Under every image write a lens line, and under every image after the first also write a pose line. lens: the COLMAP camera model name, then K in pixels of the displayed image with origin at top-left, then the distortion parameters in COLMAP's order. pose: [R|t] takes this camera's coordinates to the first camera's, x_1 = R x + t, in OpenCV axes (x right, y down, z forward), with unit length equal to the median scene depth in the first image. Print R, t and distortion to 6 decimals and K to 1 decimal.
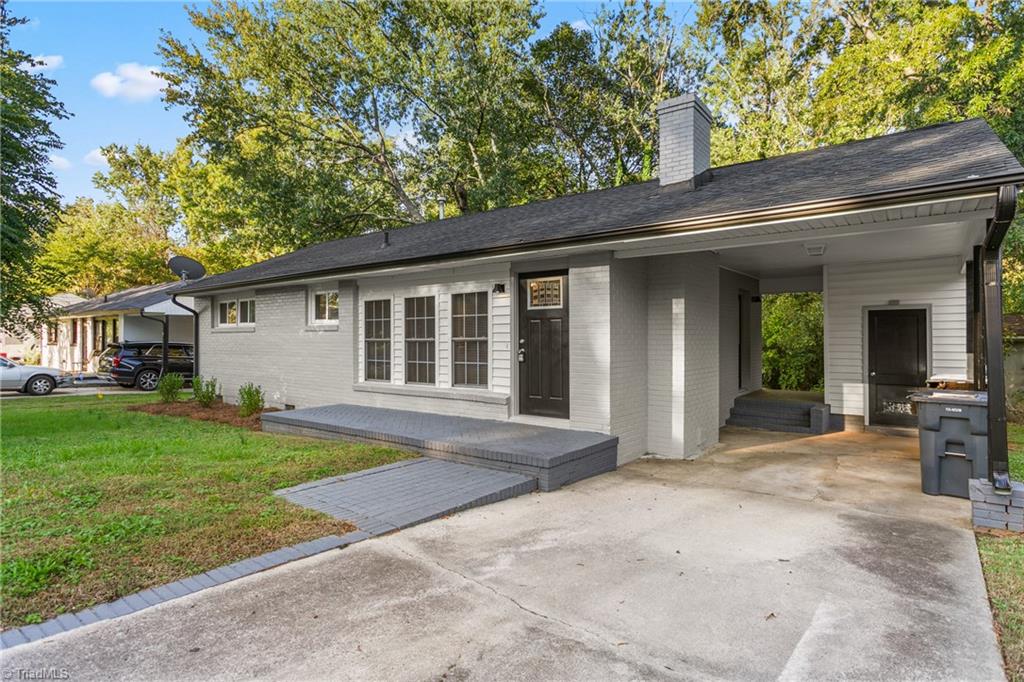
lens RADIAL K [[553.3, 0, 512.0], [0, 553.3, 341.0], [0, 0, 1]] dist [-0.000916, 0.000165]
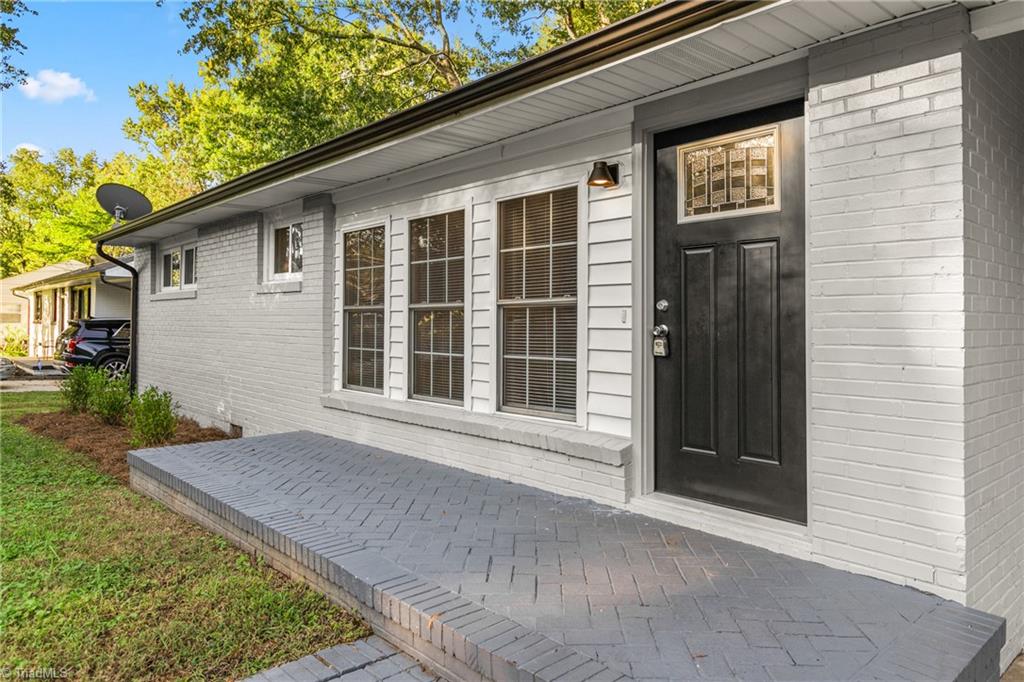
lens RADIAL K [[690.3, 0, 511.7], [0, 690.3, 315.4], [0, 0, 1]] dist [0.002696, 0.000777]
pose [[0.985757, 0.005530, -0.168086, -0.004367], [-0.008106, 0.999860, -0.014645, 0.013330], [0.167981, 0.015799, 0.985664, 0.423295]]
